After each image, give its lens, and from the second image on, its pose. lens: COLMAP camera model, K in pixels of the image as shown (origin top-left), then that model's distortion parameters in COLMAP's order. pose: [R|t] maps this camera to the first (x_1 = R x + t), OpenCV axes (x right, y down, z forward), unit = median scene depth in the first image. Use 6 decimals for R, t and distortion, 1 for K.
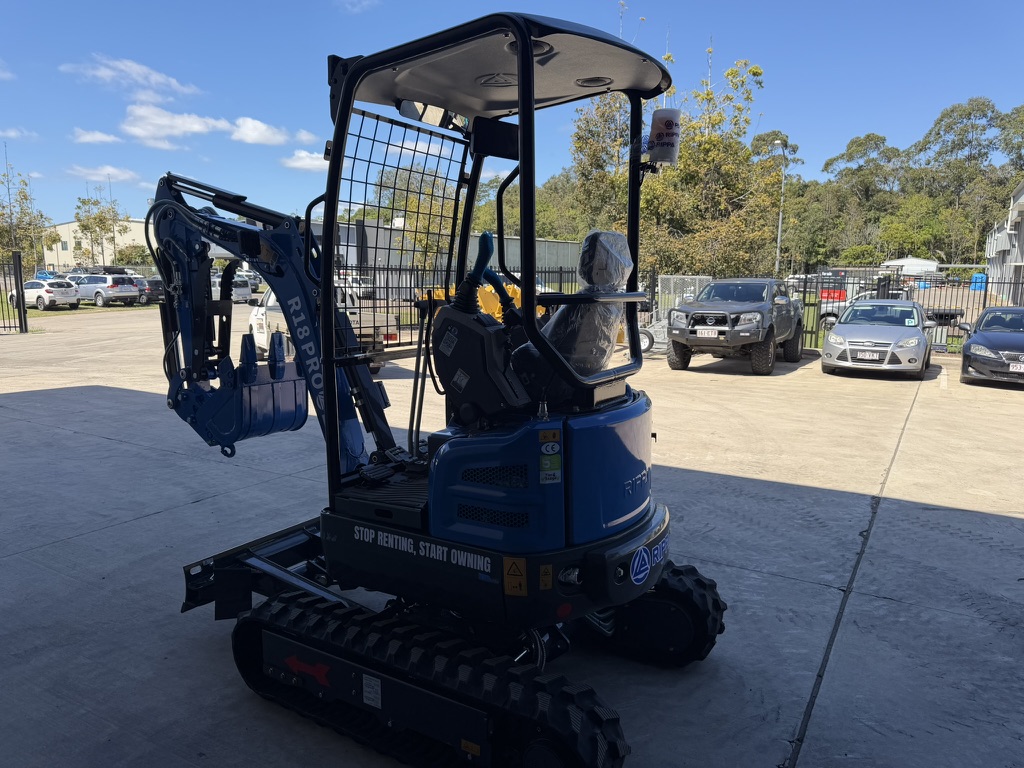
lens RADIAL K [[723.7, 0, 512.8], [0, 723.7, 375.3], [0, 0, 1]] dist [0.049415, -0.061649]
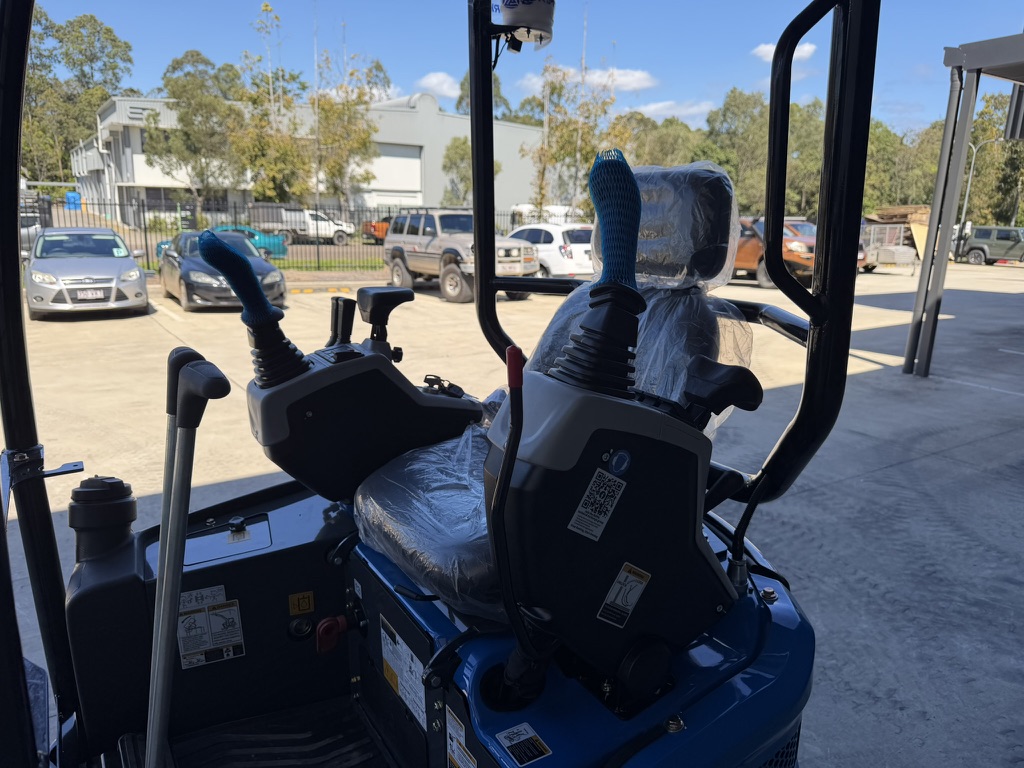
lens RADIAL K [[738.0, 0, 510.9], [0, 738.0, 373.7], [0, 0, 1]] dist [0.001031, -0.001132]
pose [[0.448007, -0.197961, 0.871838, -0.267185], [0.106199, 0.980057, 0.167961, -0.111992], [-0.887700, 0.017341, 0.460096, 0.619081]]
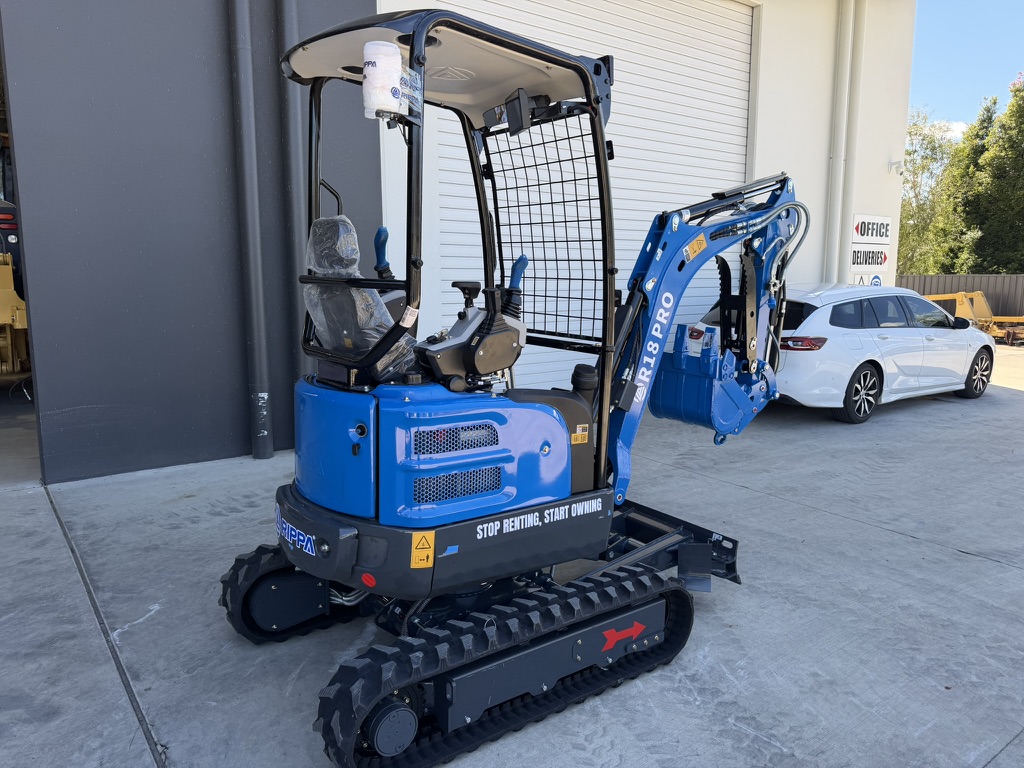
lens RADIAL K [[718.5, 0, 509.5], [0, 718.5, 380.8], [0, 0, 1]] dist [0.073156, -0.091305]
pose [[-0.378767, 0.127143, -0.916717, 0.728558], [-0.142094, 0.970786, 0.193352, -0.148622], [0.914519, 0.203495, -0.349636, 1.177117]]
